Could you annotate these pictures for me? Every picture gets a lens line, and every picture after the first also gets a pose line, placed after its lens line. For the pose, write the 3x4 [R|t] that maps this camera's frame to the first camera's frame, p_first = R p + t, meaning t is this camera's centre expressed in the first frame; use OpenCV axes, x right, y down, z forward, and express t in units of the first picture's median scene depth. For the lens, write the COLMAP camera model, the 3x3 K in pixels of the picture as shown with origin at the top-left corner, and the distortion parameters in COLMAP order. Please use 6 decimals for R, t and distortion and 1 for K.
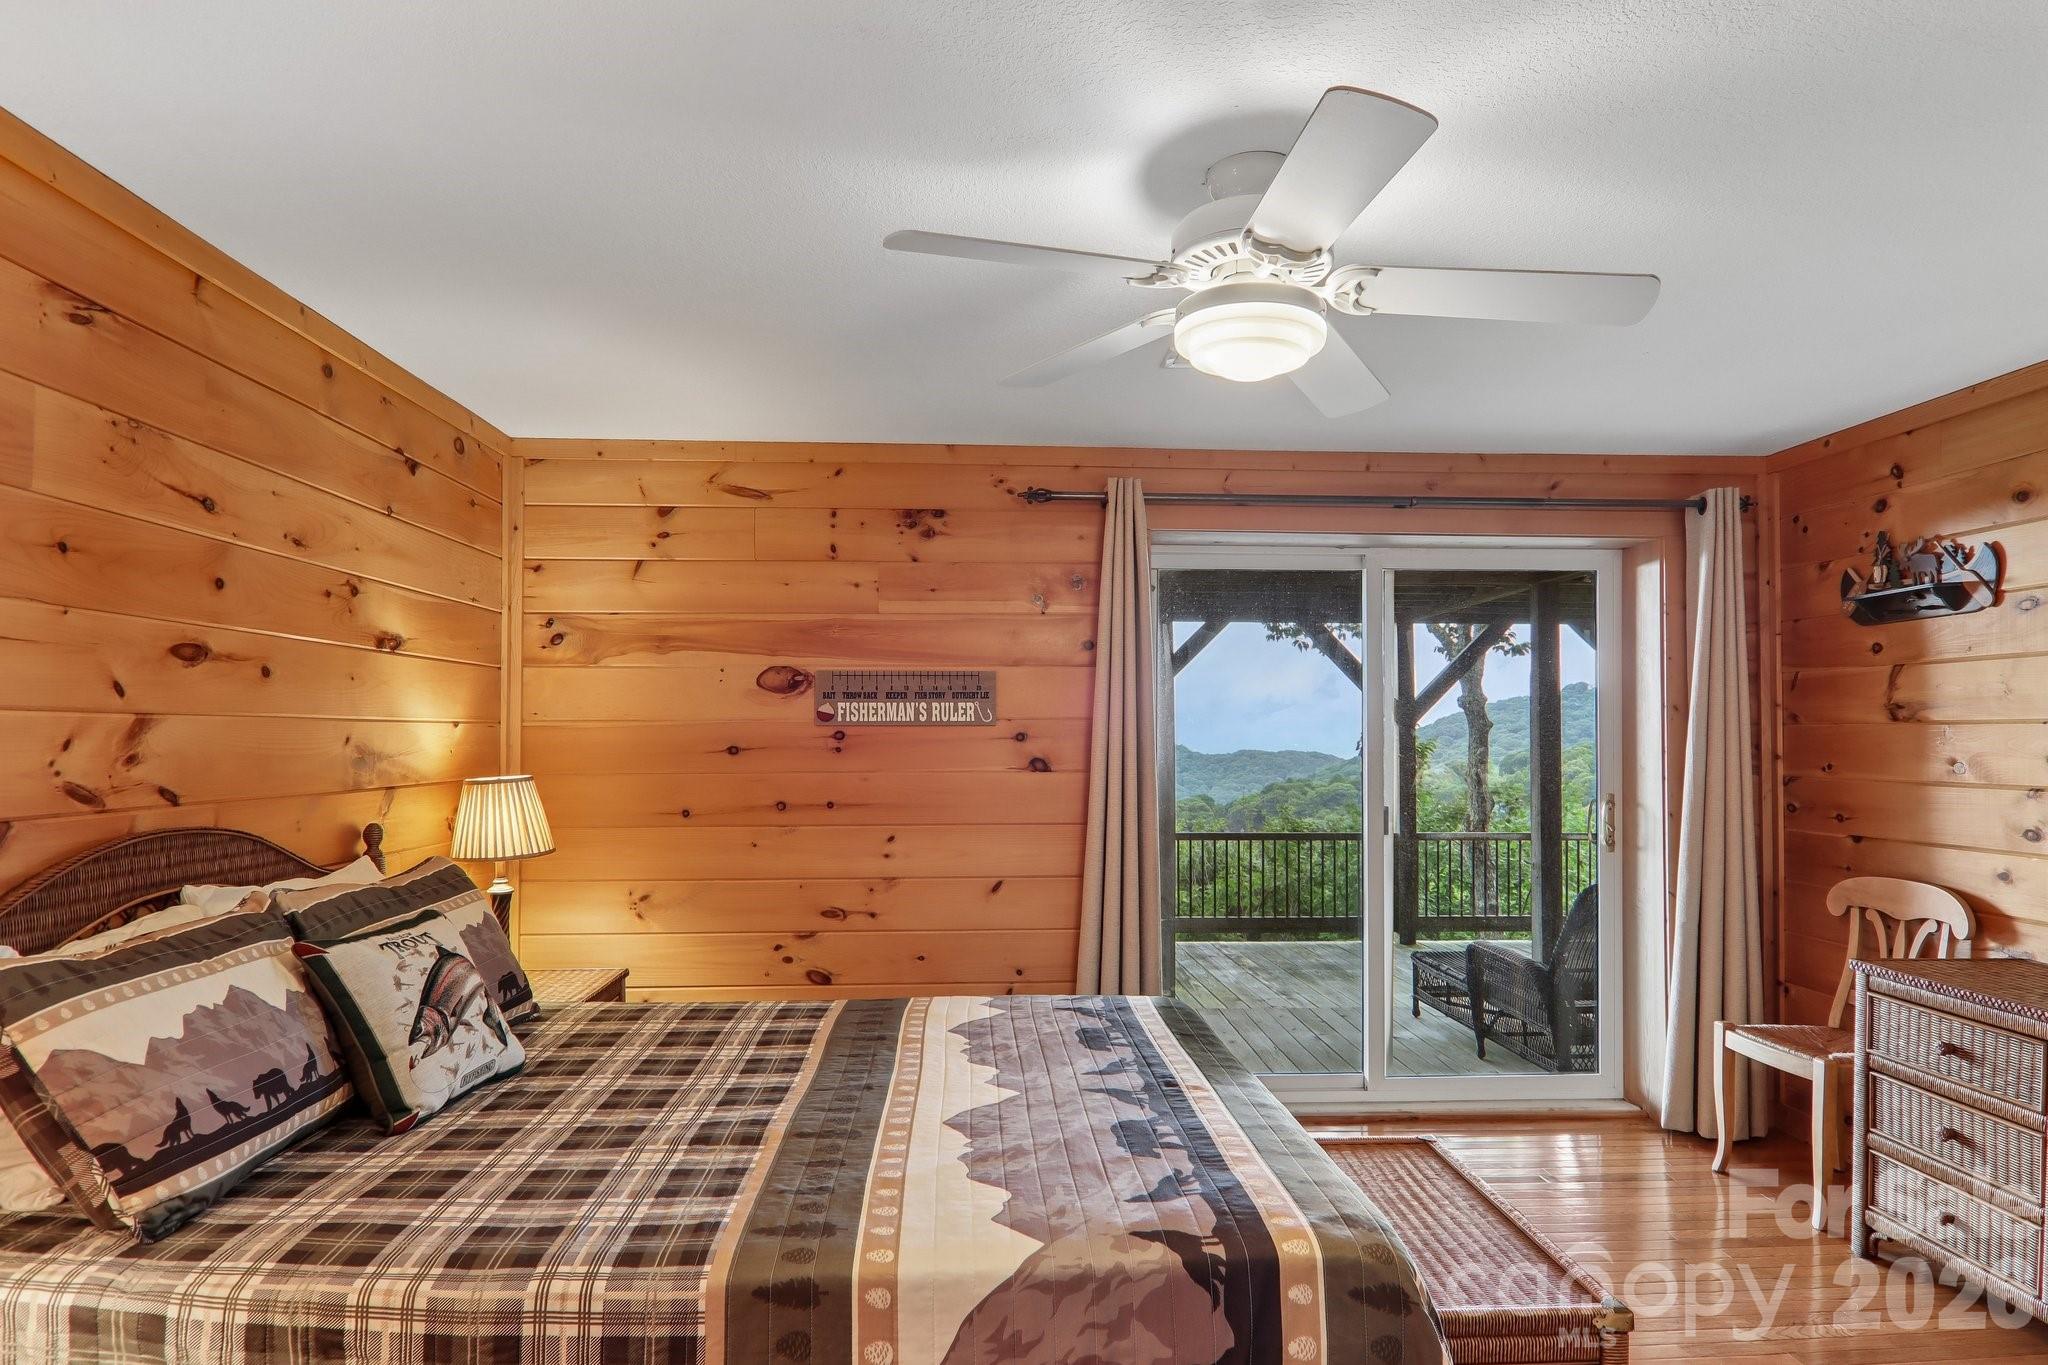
lens RADIAL K [[1154.2, 0, 1029.3], [0, 1154.2, 702.8], [0, 0, 1]] dist [-0.002442, -0.008004]
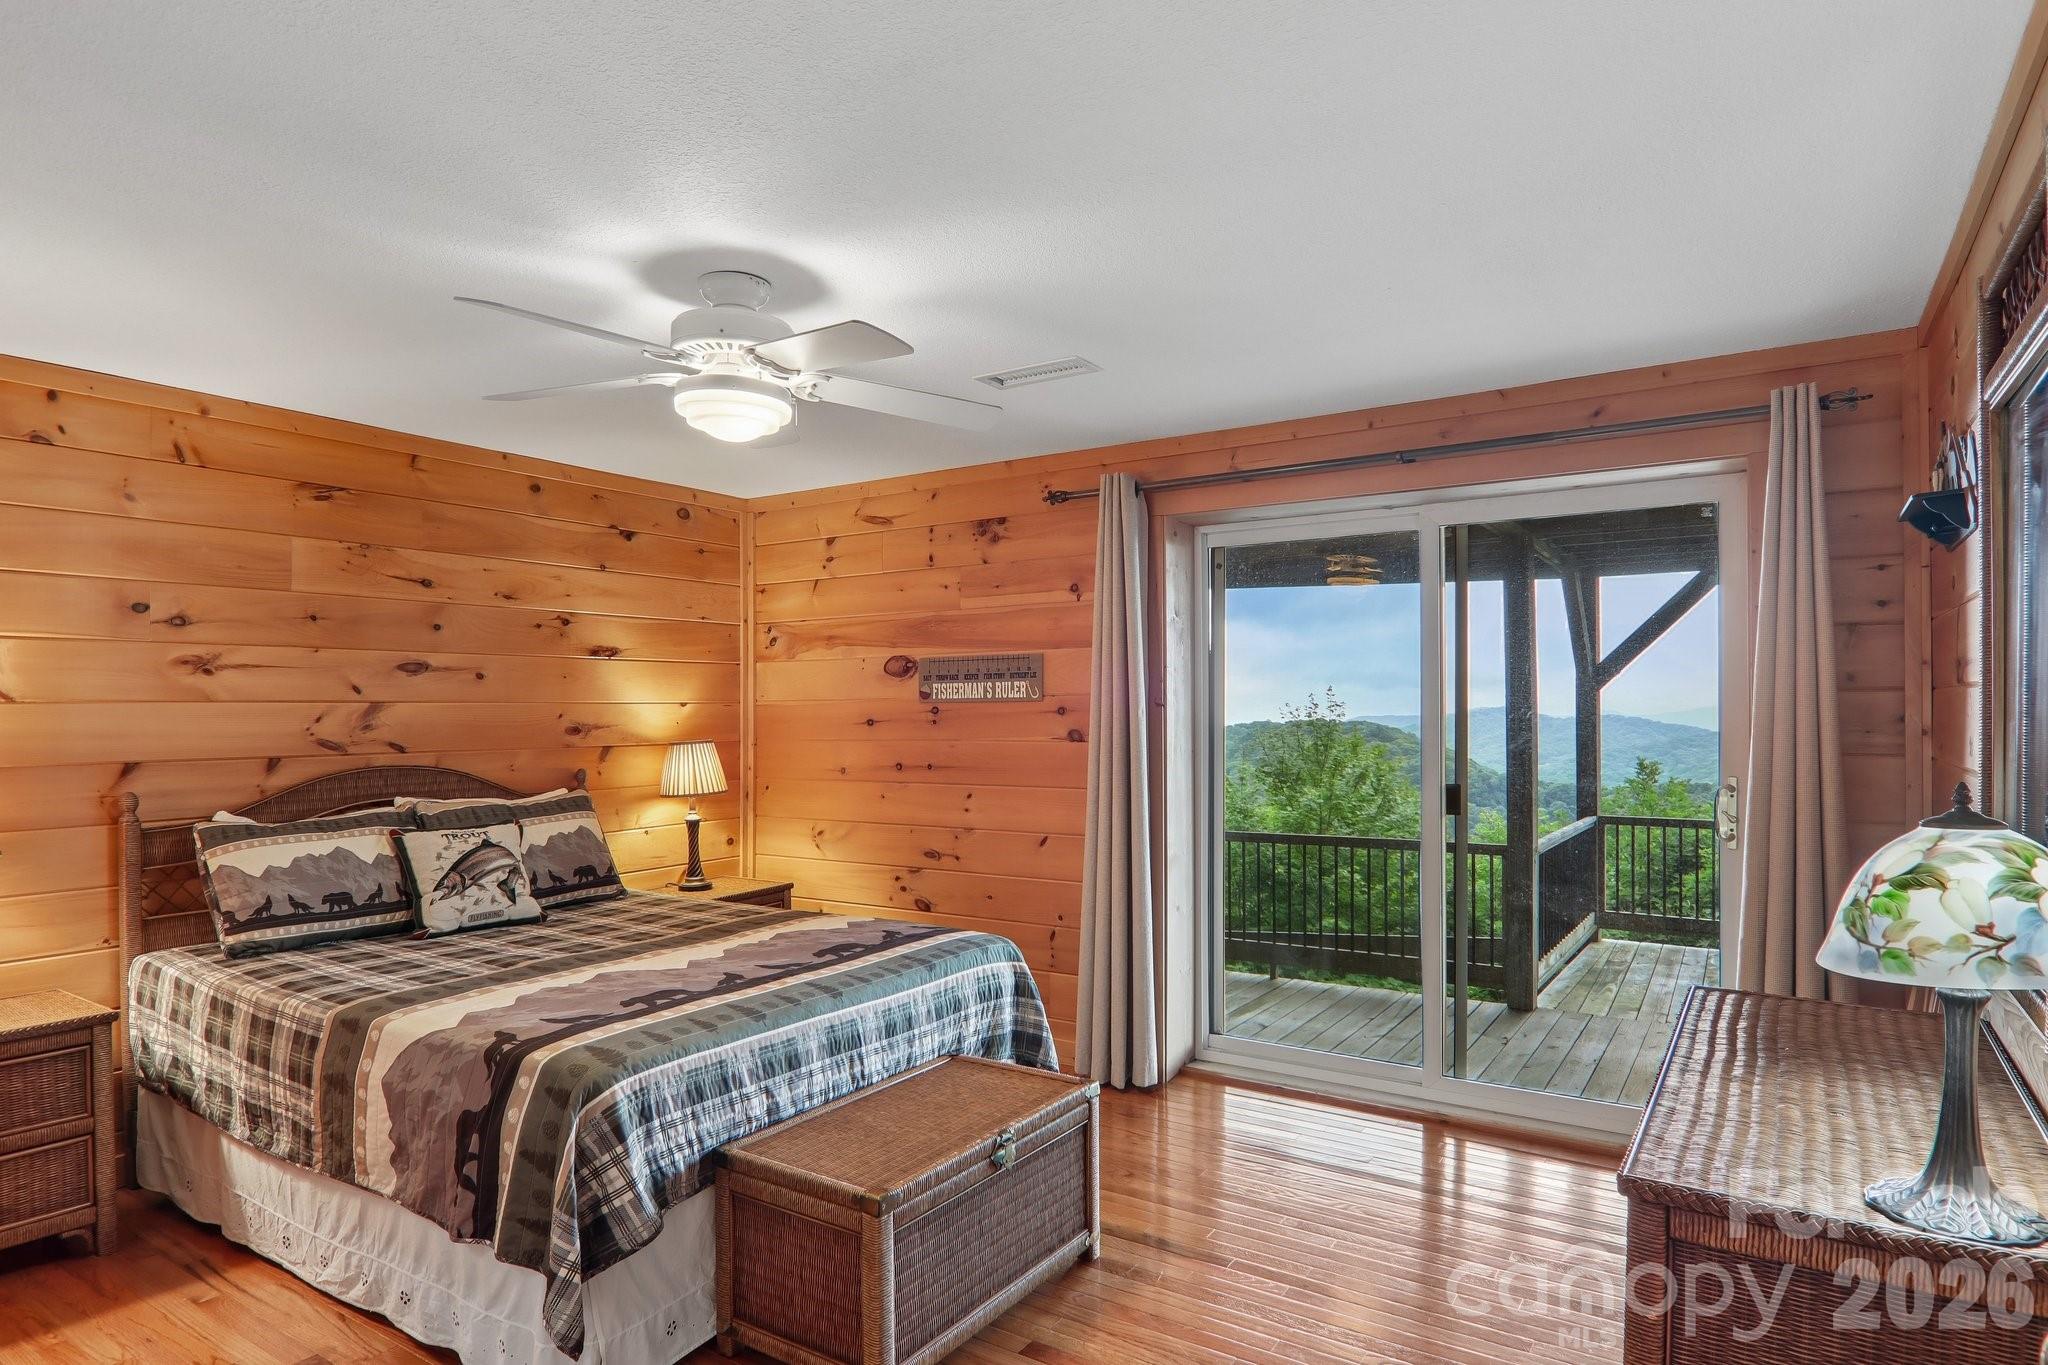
lens RADIAL K [[1154.2, 0, 1039.8], [0, 1154.2, 687.1], [0, 0, 1]] dist [-0.002442, -0.008004]
pose [[0.808747, -0.017307, -0.587902, 0.728562], [0.023608, 0.999717, 0.003047, 0.002634], [0.587682, -0.016344, 0.808927, 0.080457]]
